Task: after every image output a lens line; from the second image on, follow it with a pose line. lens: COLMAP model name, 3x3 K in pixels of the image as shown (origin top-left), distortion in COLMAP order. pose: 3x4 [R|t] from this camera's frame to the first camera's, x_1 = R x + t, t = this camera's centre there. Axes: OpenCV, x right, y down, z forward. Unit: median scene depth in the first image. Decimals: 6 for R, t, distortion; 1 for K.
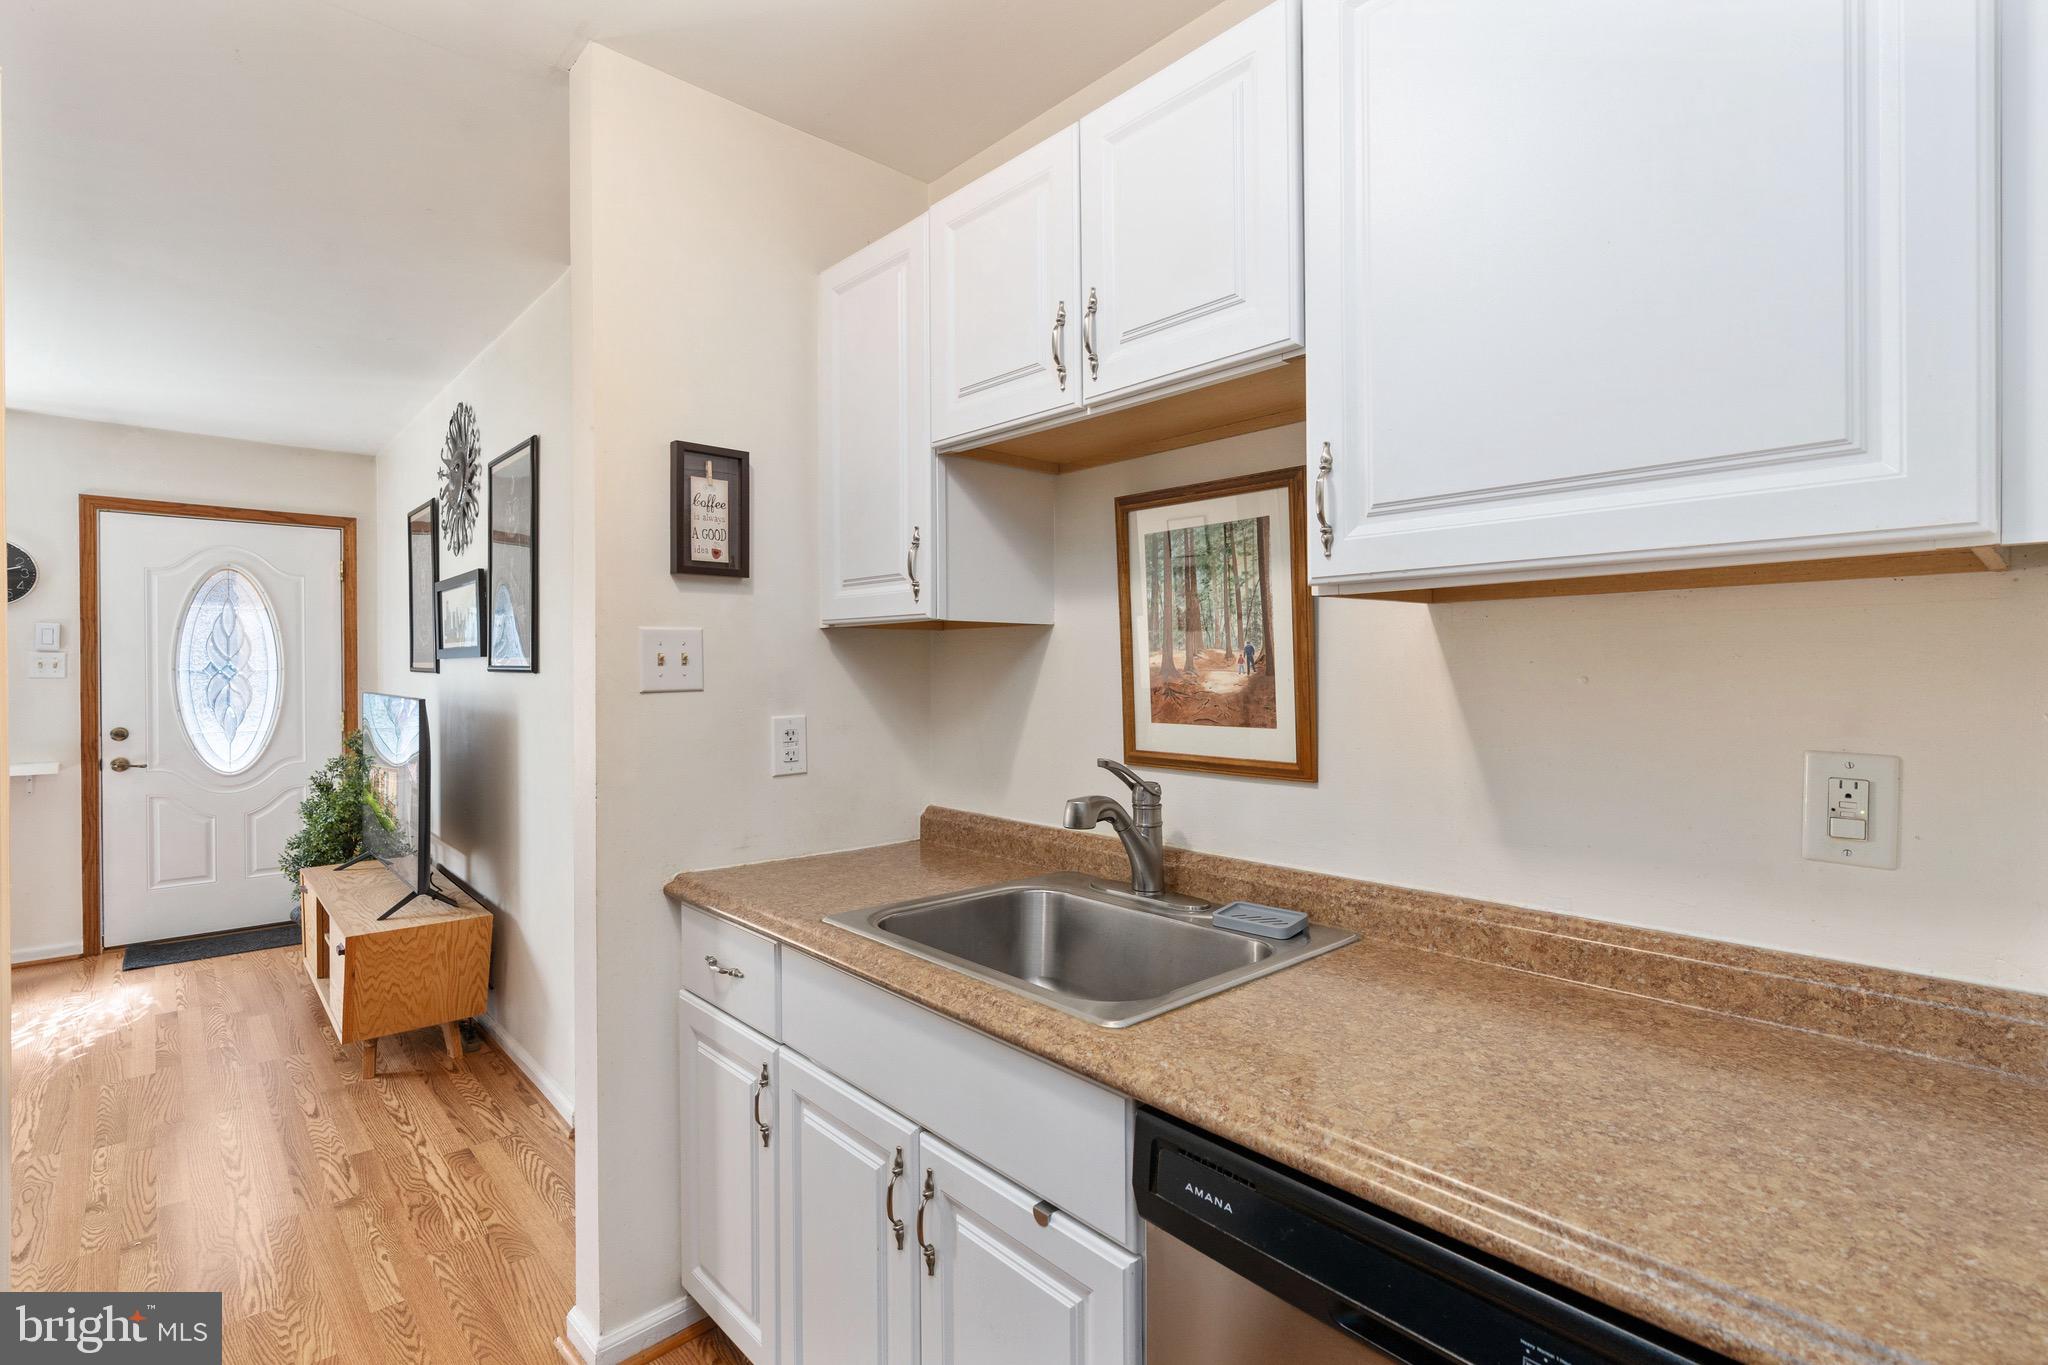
lens RADIAL K [[954.5, 0, 1024.2], [0, 954.5, 672.8], [0, 0, 1]] dist [-0.003212, 0.001402]
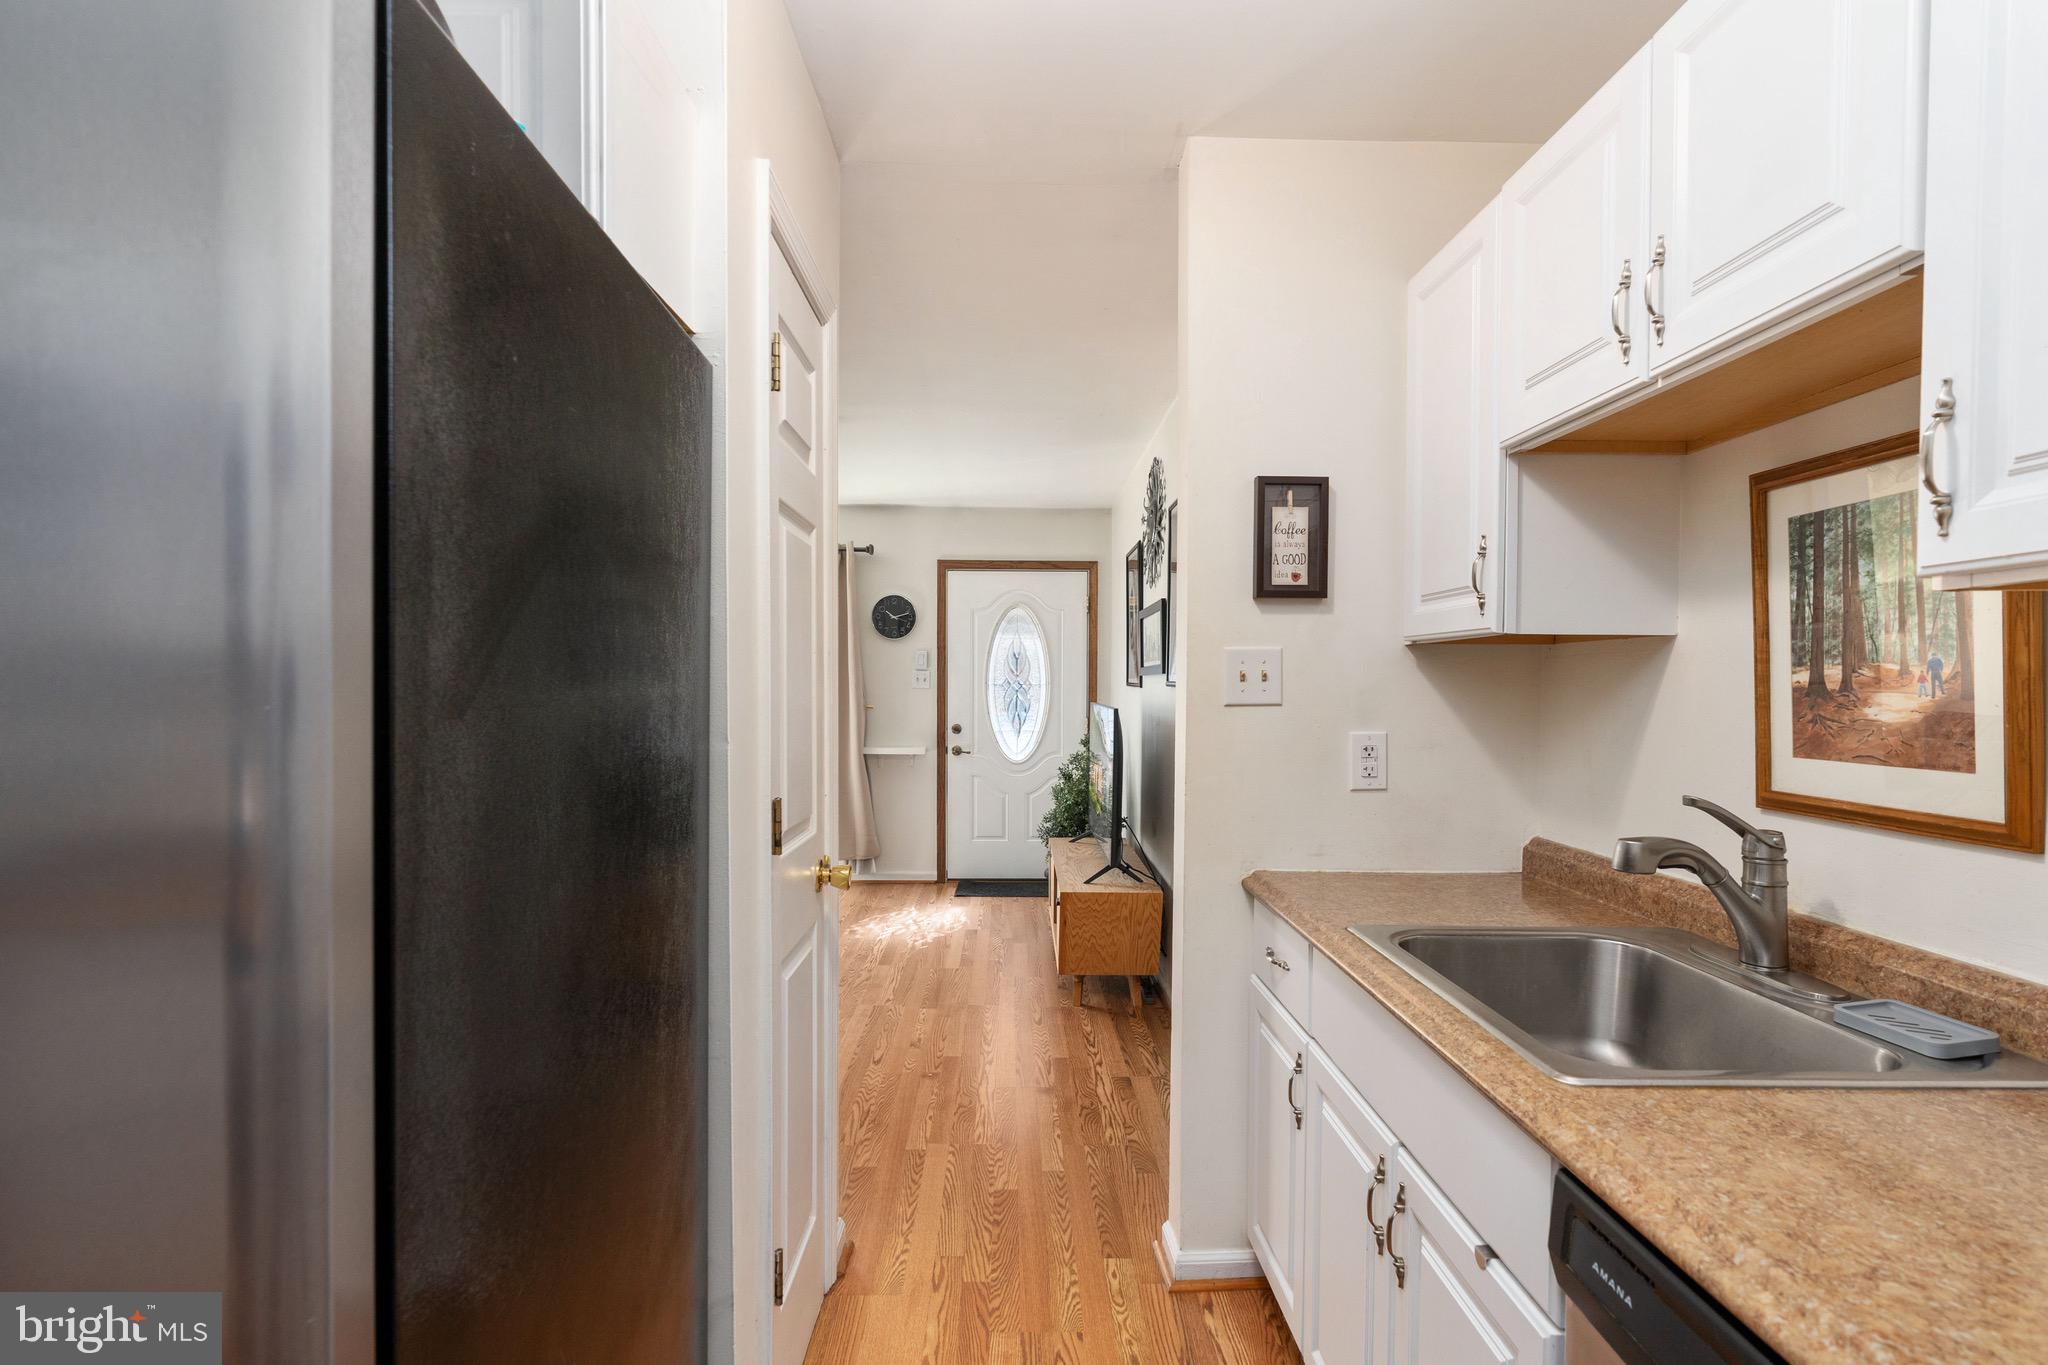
lens RADIAL K [[969.9, 0, 1029.6], [0, 969.9, 713.8], [0, 0, 1]] dist [-0.001571, 0.001049]
pose [[0.752422, 0.026532, -0.658147, 0.186480], [-0.010036, 0.999534, 0.028821, -0.000334], [0.658605, -0.015081, 0.752338, -0.014722]]
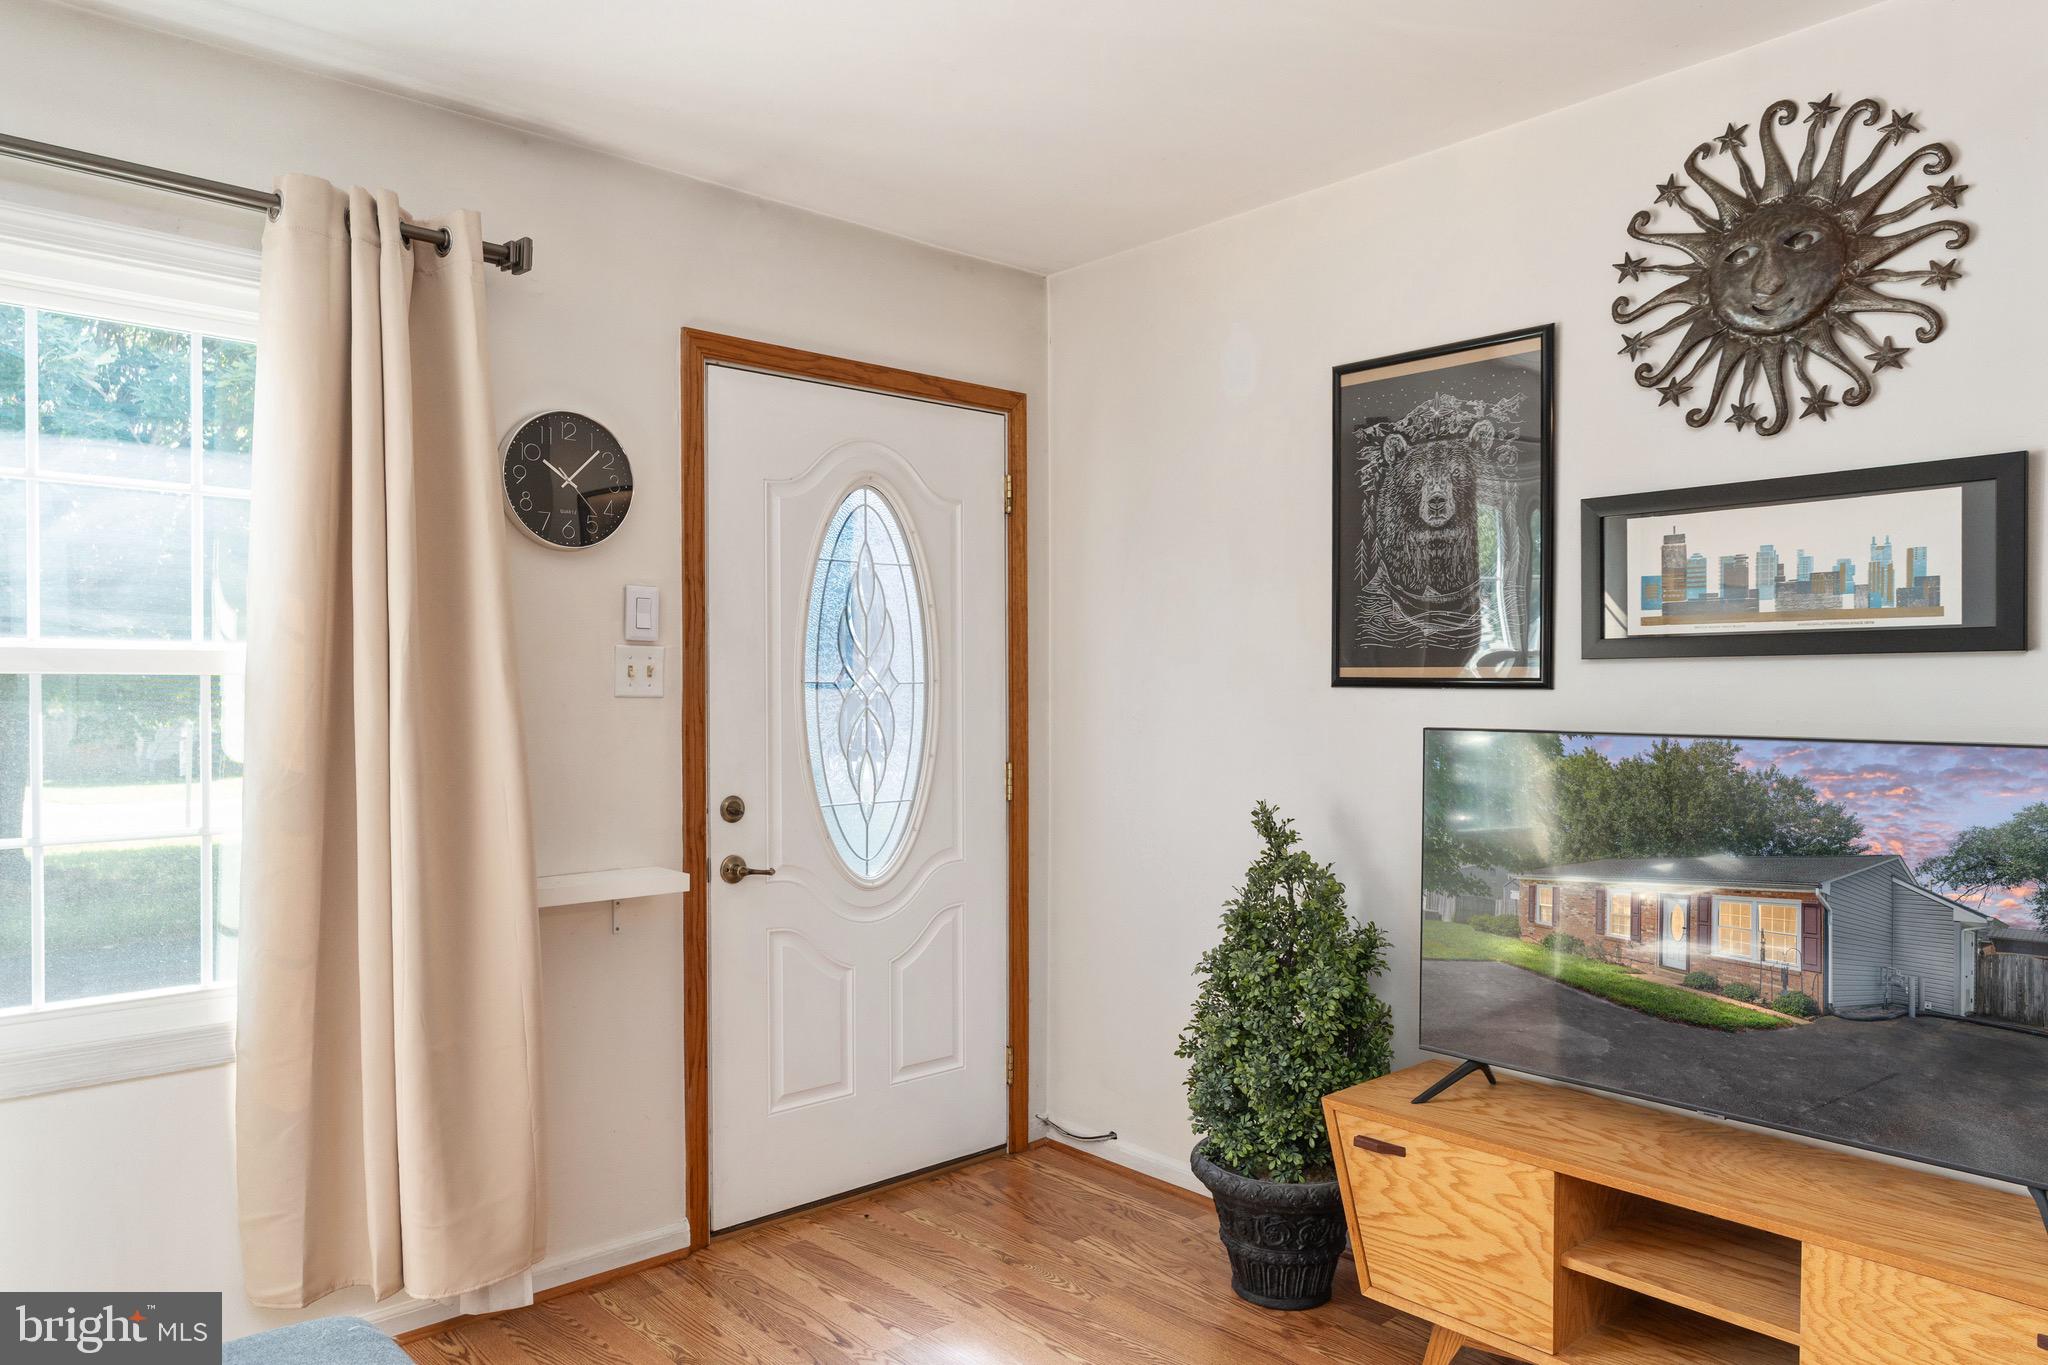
lens RADIAL K [[1359.7, 0, 1027.9], [0, 1359.7, 702.7], [0, 0, 1]] dist [0.000918, 0.002415]
pose [[0.999997, 0.001683, -0.001789, -2.017284], [-0.001667, 0.999960, 0.008784, 0.004554], [0.001804, -0.008781, 0.999960, 0.717809]]
